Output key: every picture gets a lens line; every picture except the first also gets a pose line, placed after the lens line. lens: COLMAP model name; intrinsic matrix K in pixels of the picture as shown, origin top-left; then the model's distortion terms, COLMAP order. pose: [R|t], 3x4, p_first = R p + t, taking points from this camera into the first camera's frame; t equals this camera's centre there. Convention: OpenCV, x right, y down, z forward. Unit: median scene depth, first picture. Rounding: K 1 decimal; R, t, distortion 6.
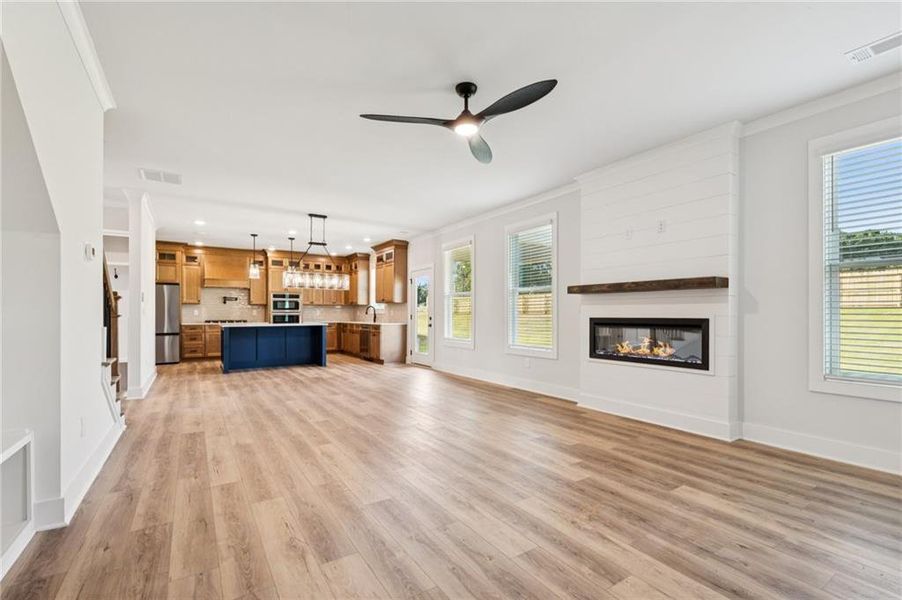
lens RADIAL K [[394.5, 0, 447.9], [0, 394.5, 316.5], [0, 0, 1]] dist [-0.006314, 0.001577]
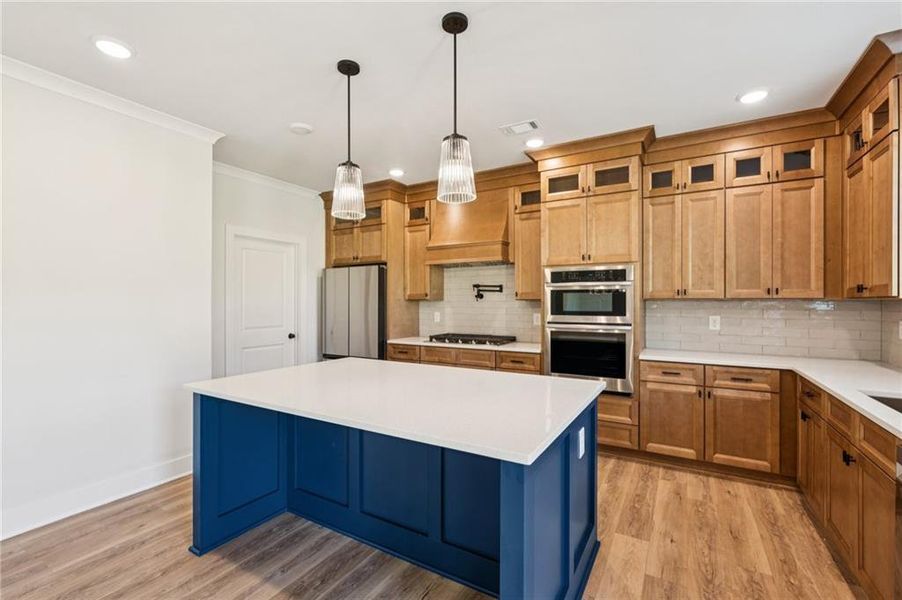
lens RADIAL K [[394.5, 0, 454.5], [0, 394.5, 301.7], [0, 0, 1]] dist [-0.006314, 0.001577]
pose [[0.448229, -0.001244, -0.893918, -0.370975], [-0.008981, 0.999942, -0.005895, -0.060708], [0.893874, 0.010670, 0.448192, 1.753773]]
